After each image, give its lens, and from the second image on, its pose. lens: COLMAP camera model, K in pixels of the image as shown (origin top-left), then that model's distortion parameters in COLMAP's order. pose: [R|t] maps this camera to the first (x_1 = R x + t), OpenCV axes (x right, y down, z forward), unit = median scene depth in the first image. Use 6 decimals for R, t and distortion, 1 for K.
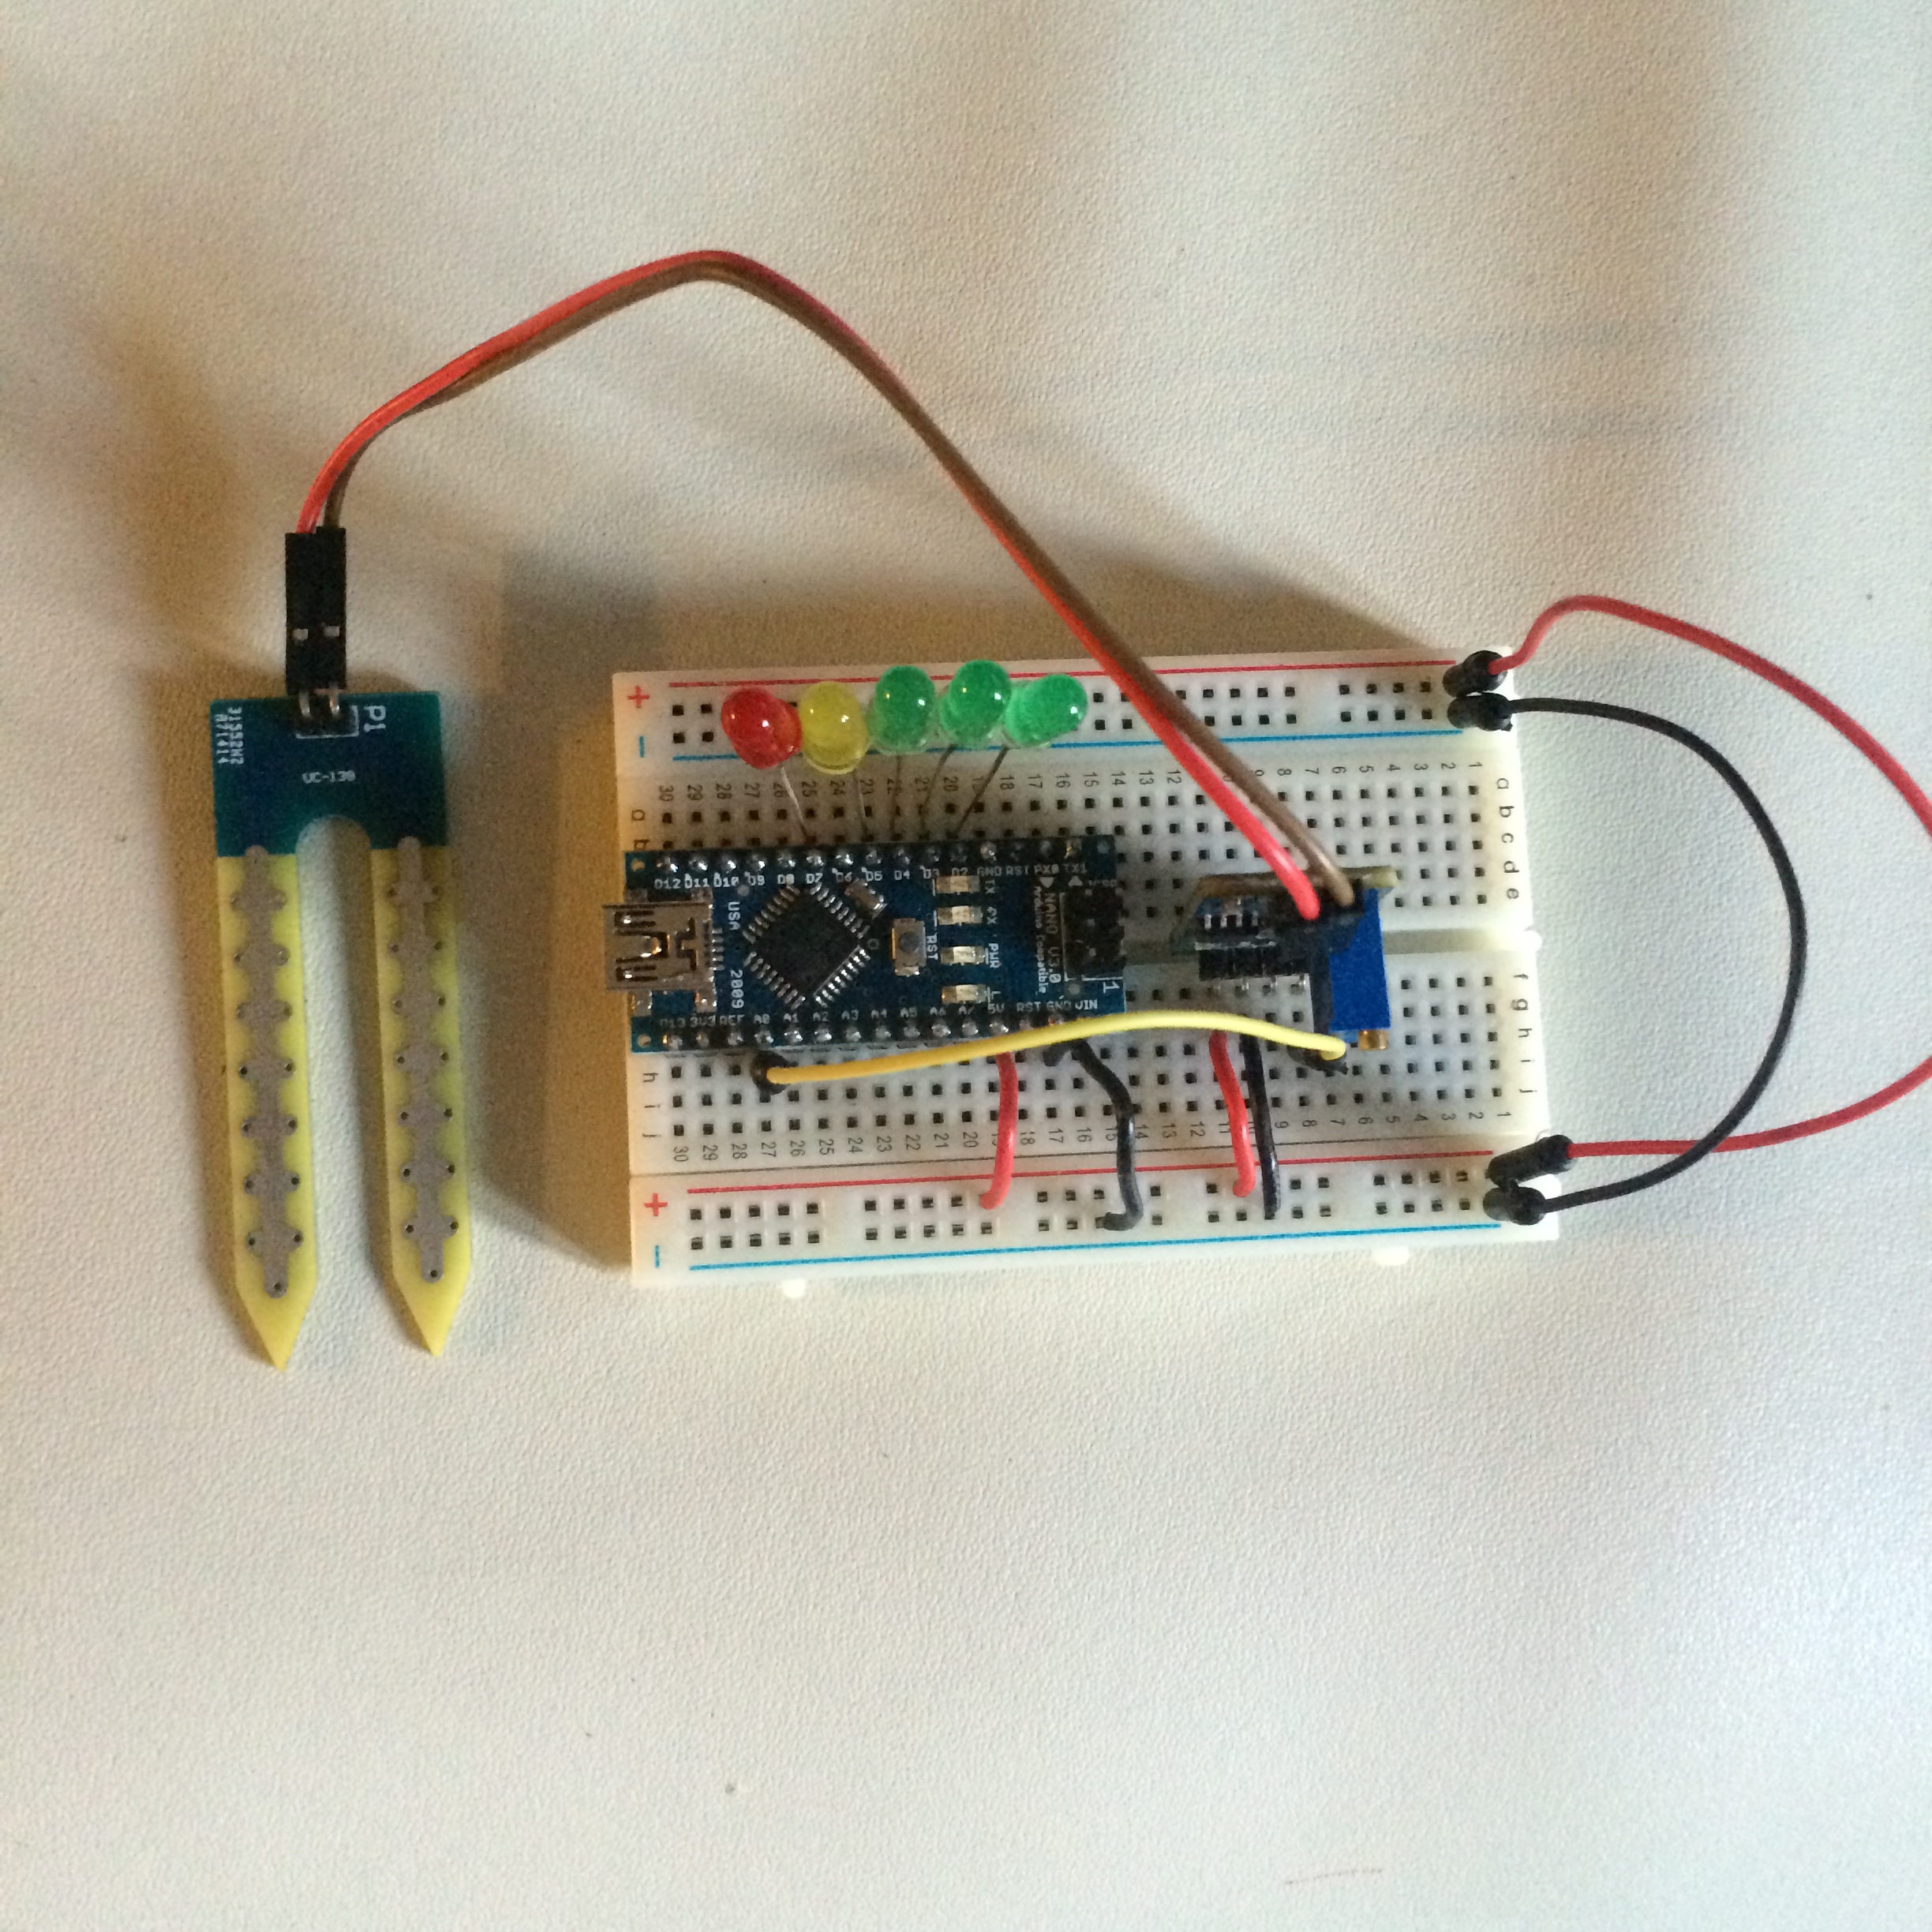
lens RADIAL K [[2384.0, 0, 952.1], [0, 2384.0, 939.5], [0, 0, 1]] dist [0.059338, 0.000000]
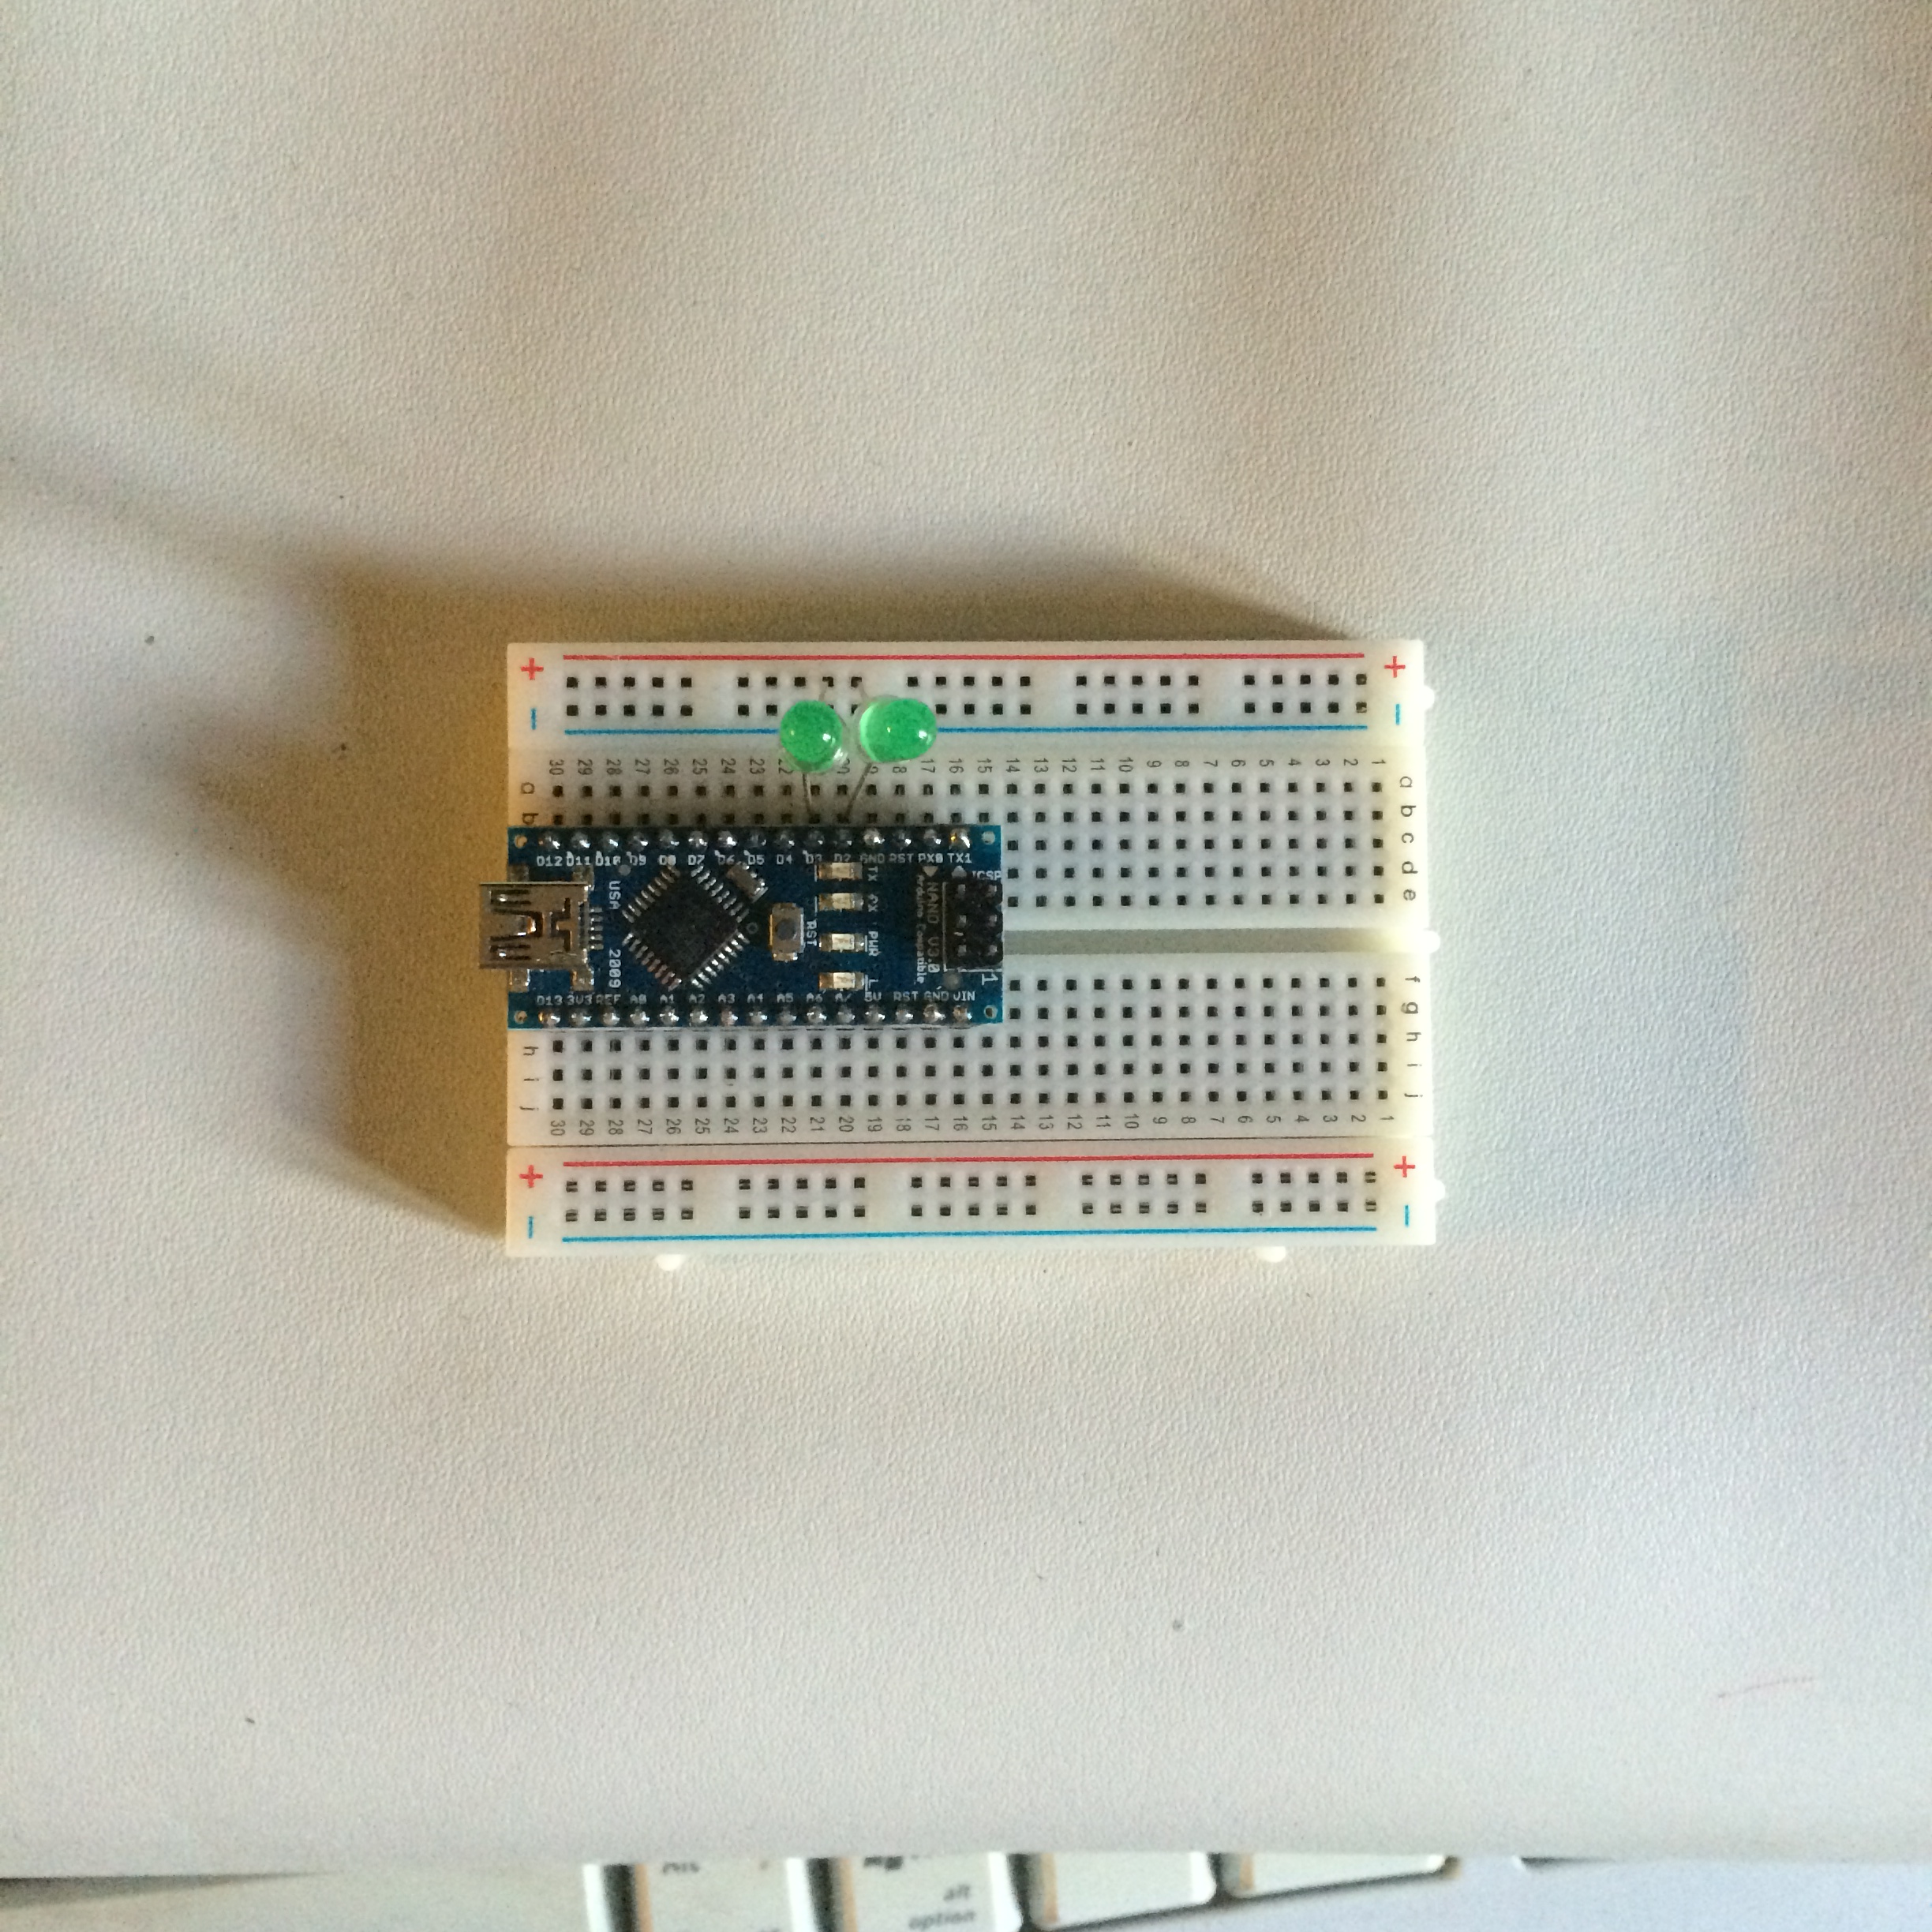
lens RADIAL K [[2384.0, 0, 937.6], [0, 2384.0, 942.2], [0, 0, 1]] dist [0.059338, 0.000000]
pose [[0.997679, 0.038109, -0.056437, 0.100369], [-0.034180, 0.997030, 0.069011, -0.063386], [0.058899, -0.066922, 0.996018, 0.007136]]
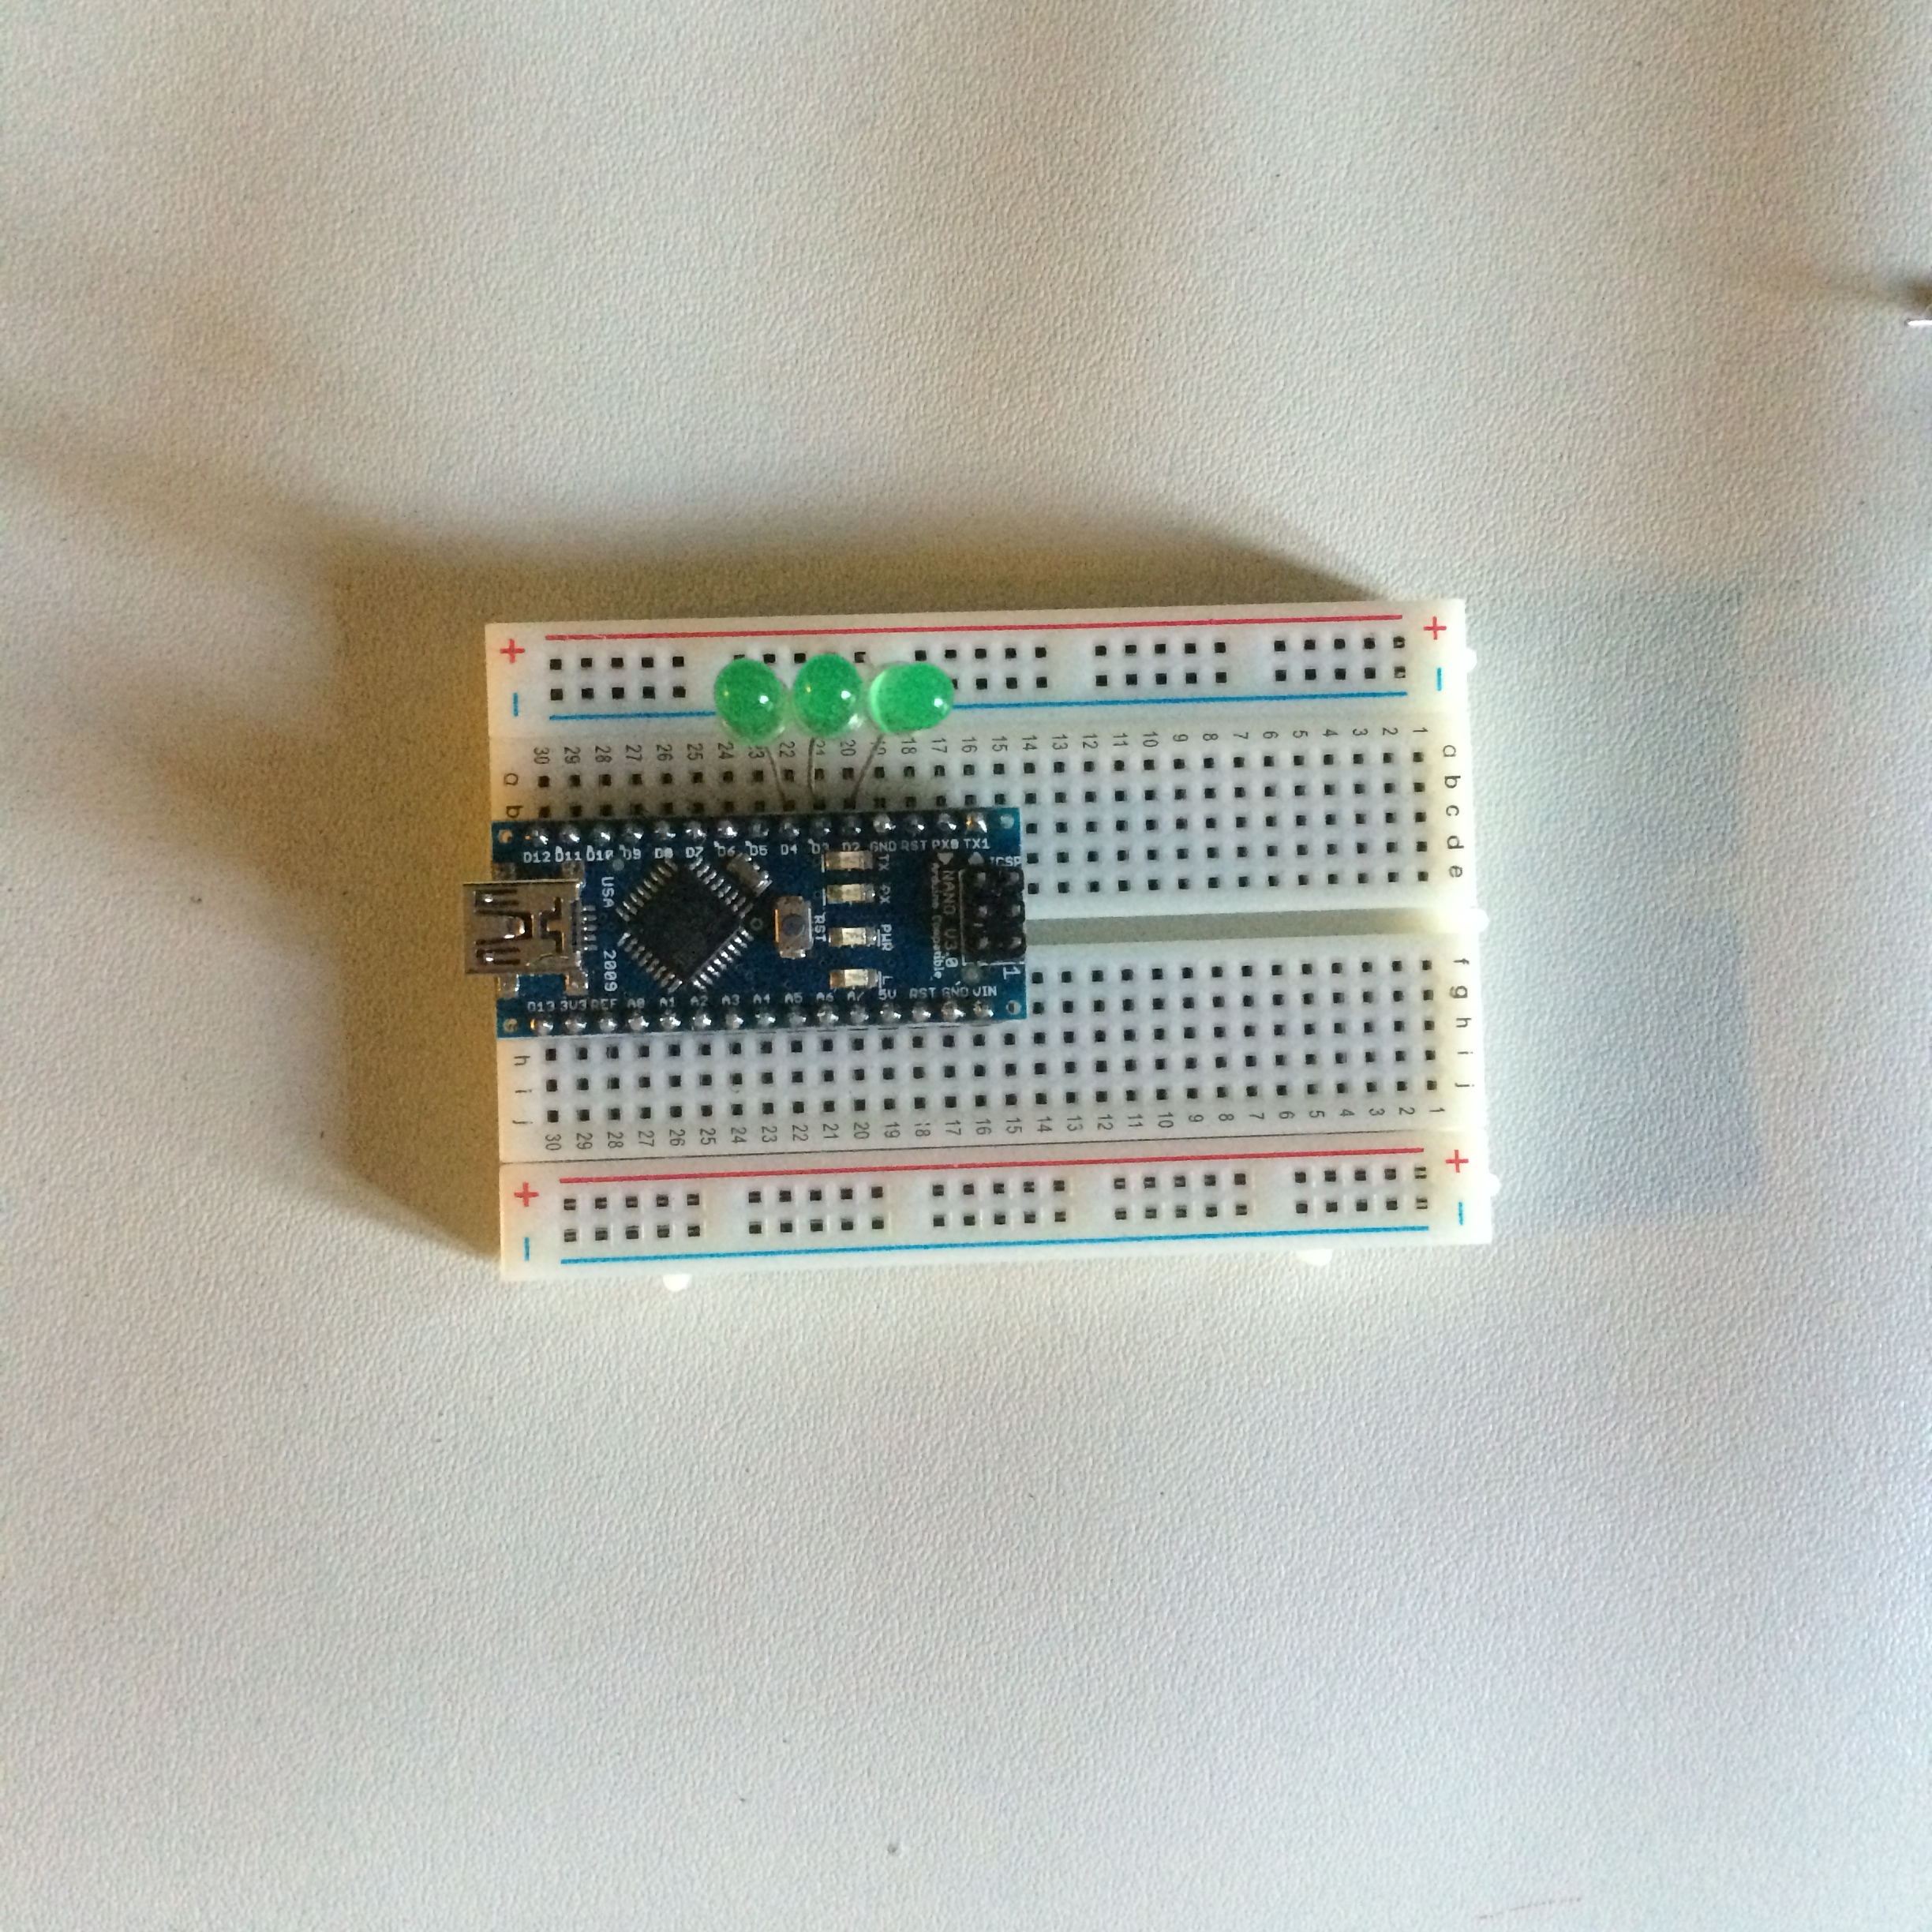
lens RADIAL K [[2384.0, 0, 934.9], [0, 2384.0, 950.4], [0, 0, 1]] dist [0.059338, 0.000000]
pose [[0.998856, 0.015330, -0.045291, 0.078566], [-0.011519, 0.996463, 0.083241, -0.065770], [0.046407, -0.082624, 0.995500, 0.071484]]
